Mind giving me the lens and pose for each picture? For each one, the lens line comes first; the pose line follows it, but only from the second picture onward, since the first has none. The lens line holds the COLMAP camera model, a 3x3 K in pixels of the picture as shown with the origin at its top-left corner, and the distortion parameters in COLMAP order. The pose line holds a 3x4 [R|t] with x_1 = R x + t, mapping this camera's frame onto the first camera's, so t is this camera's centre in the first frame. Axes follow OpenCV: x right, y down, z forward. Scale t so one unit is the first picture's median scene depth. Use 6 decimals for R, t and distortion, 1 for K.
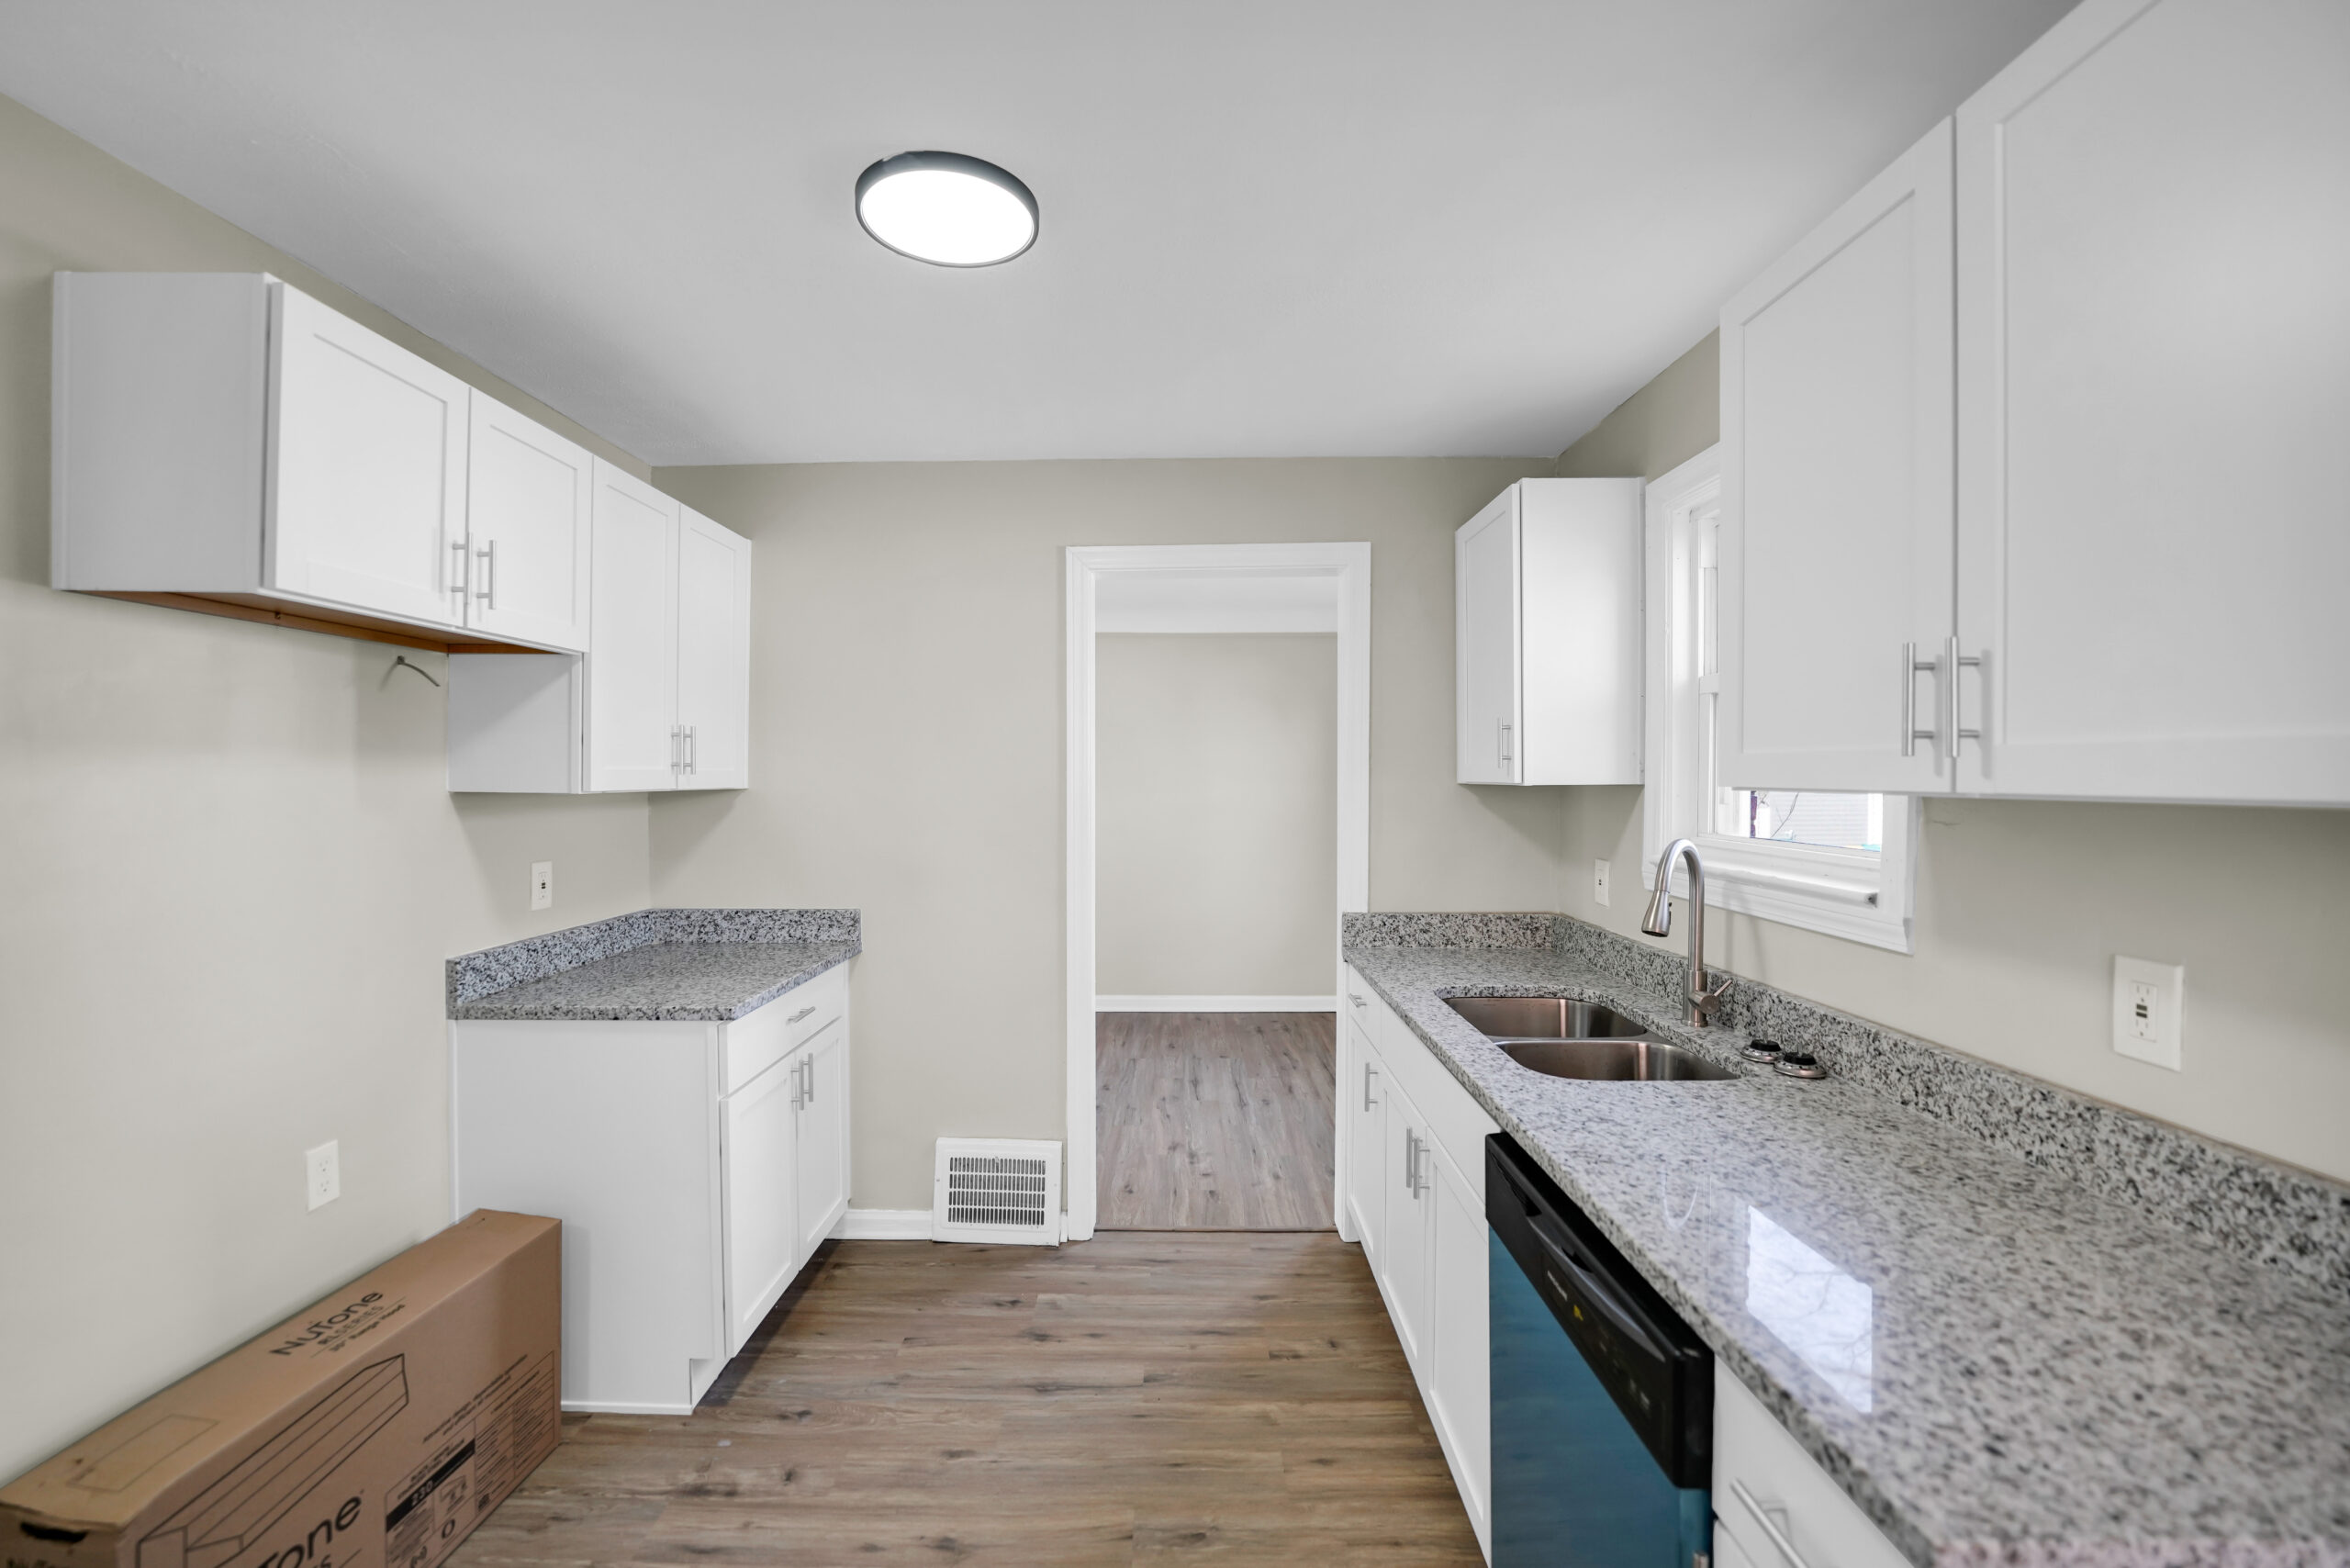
lens RADIAL K [[959.3, 0, 1169.2], [0, 959.3, 779.6], [0, 0, 1]] dist [-0.024273, 0.000748]
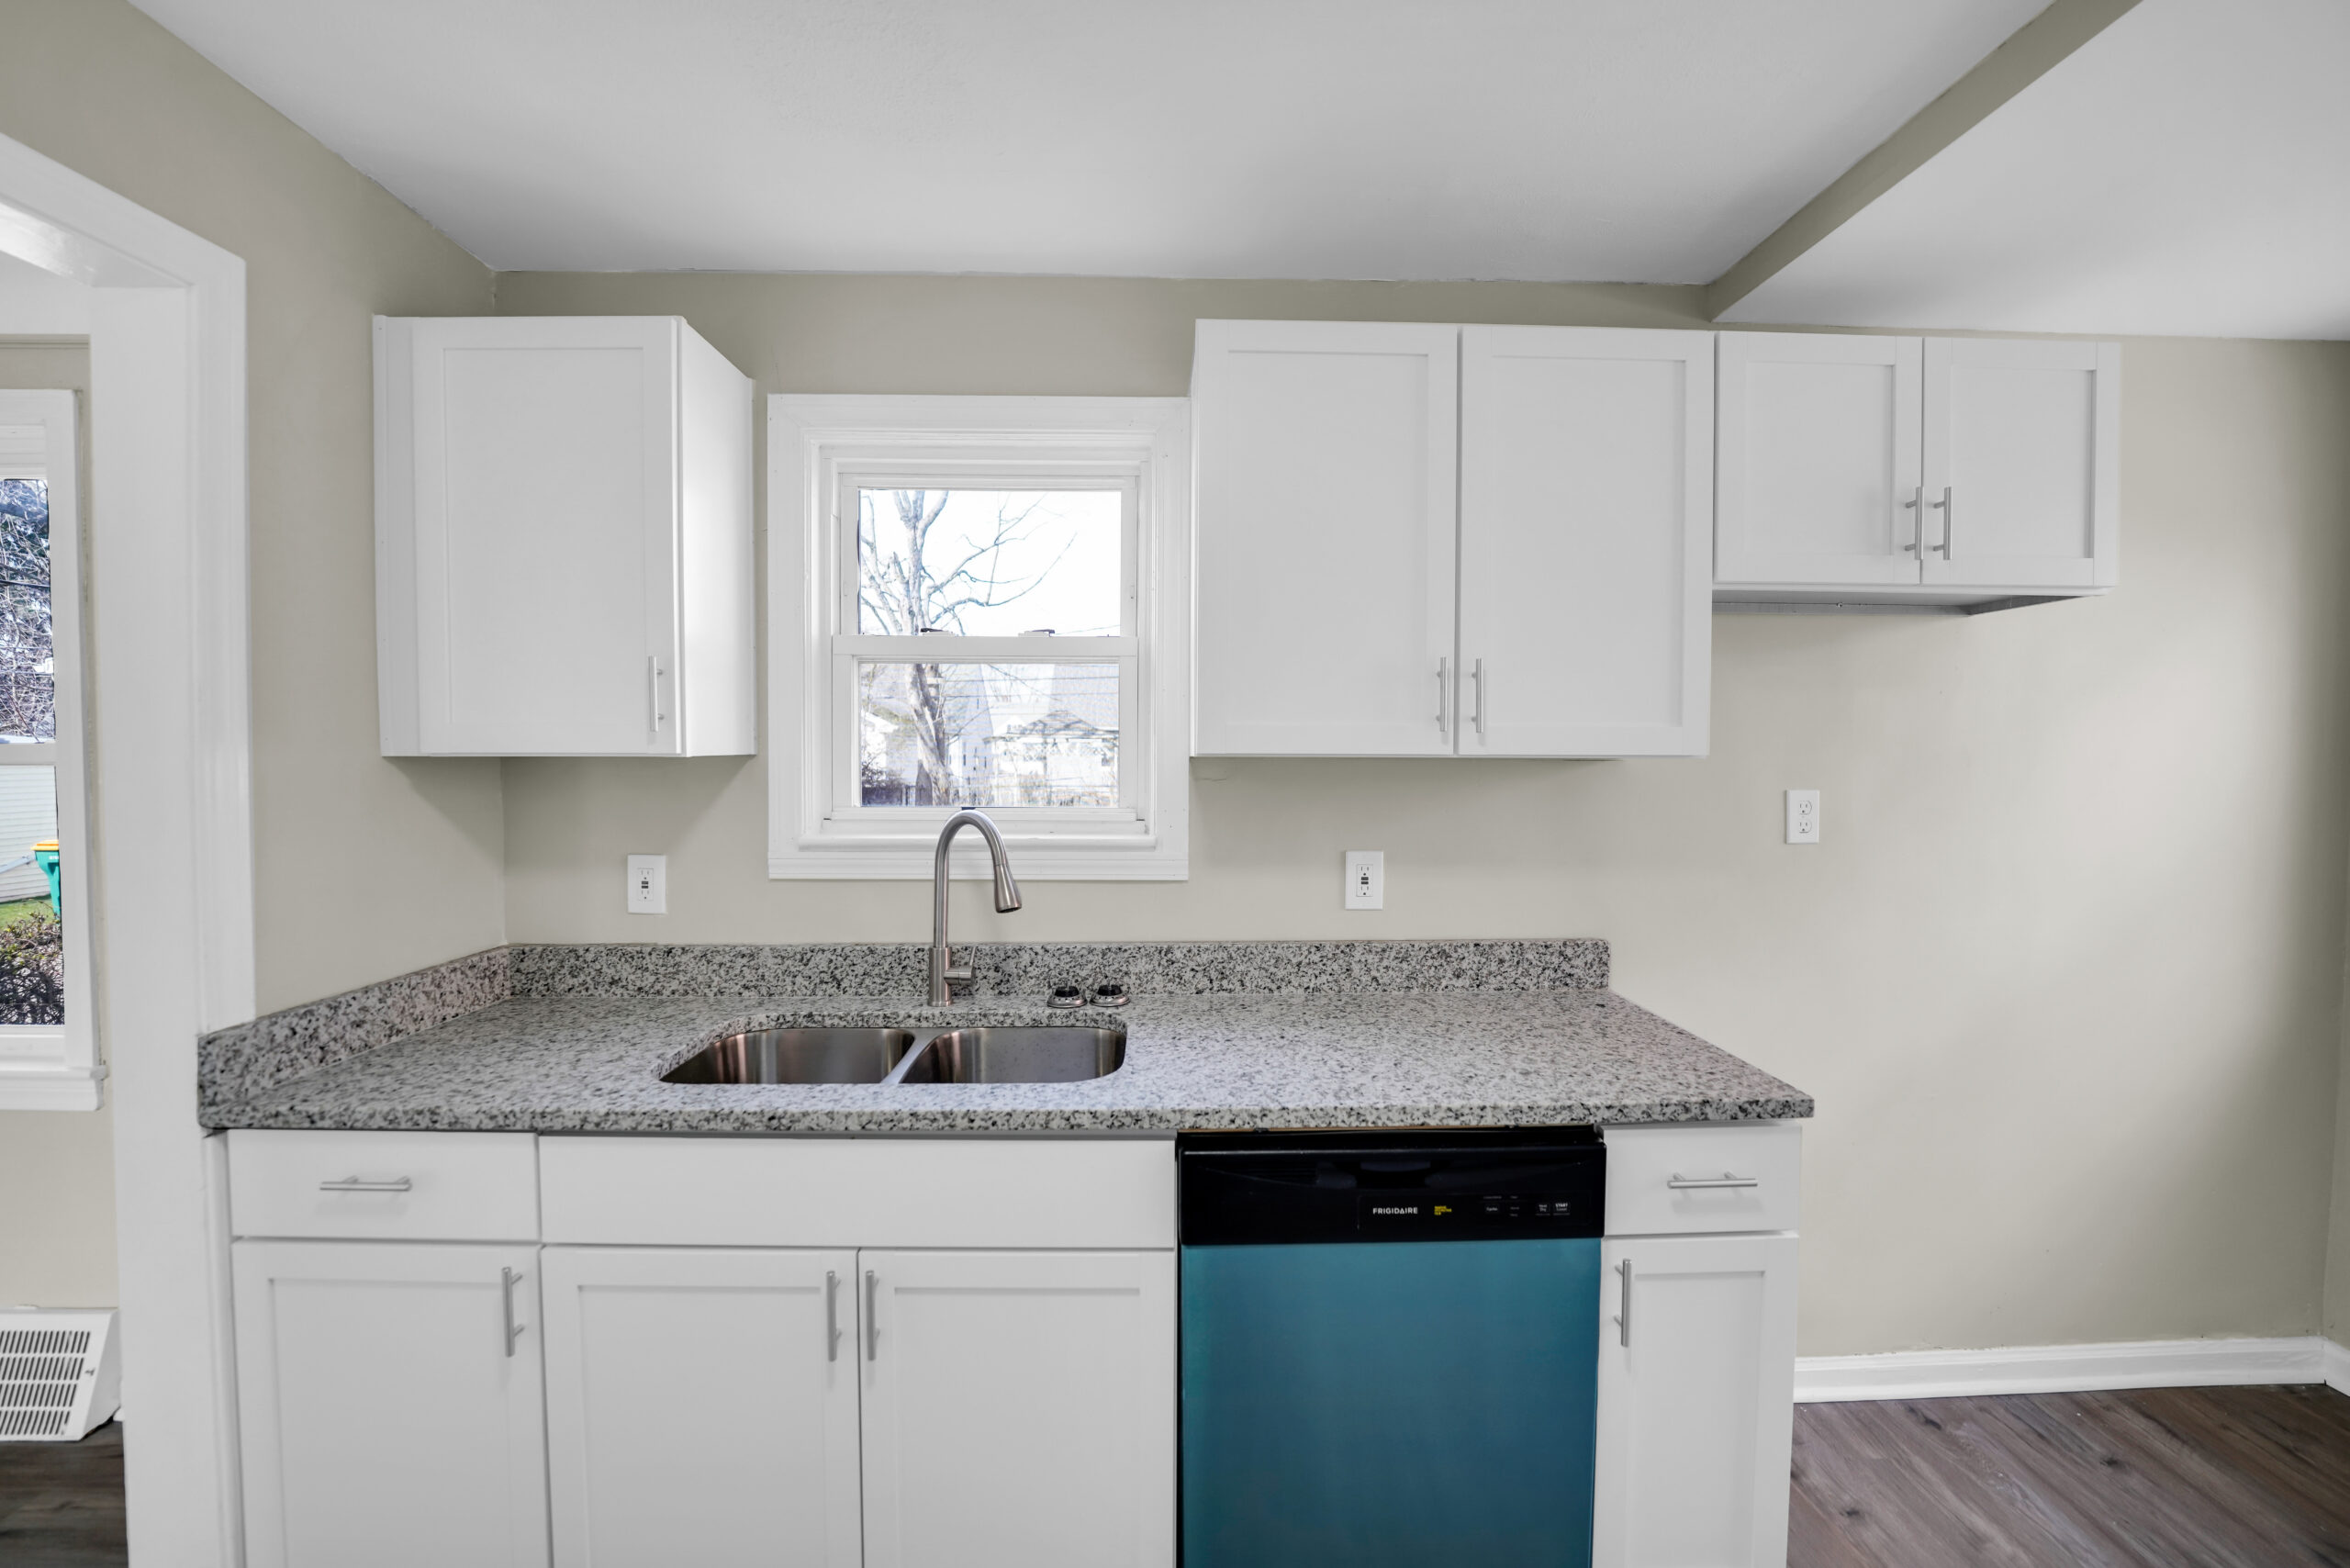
lens RADIAL K [[959.3, 0, 1173.6], [0, 959.3, 776.1], [0, 0, 1]] dist [-0.024273, 0.000748]
pose [[-0.025380, -0.026552, 0.999325, -0.555407], [0.001250, 0.999646, 0.026593, 0.003931], [-0.999677, 0.001924, -0.025337, 1.070008]]
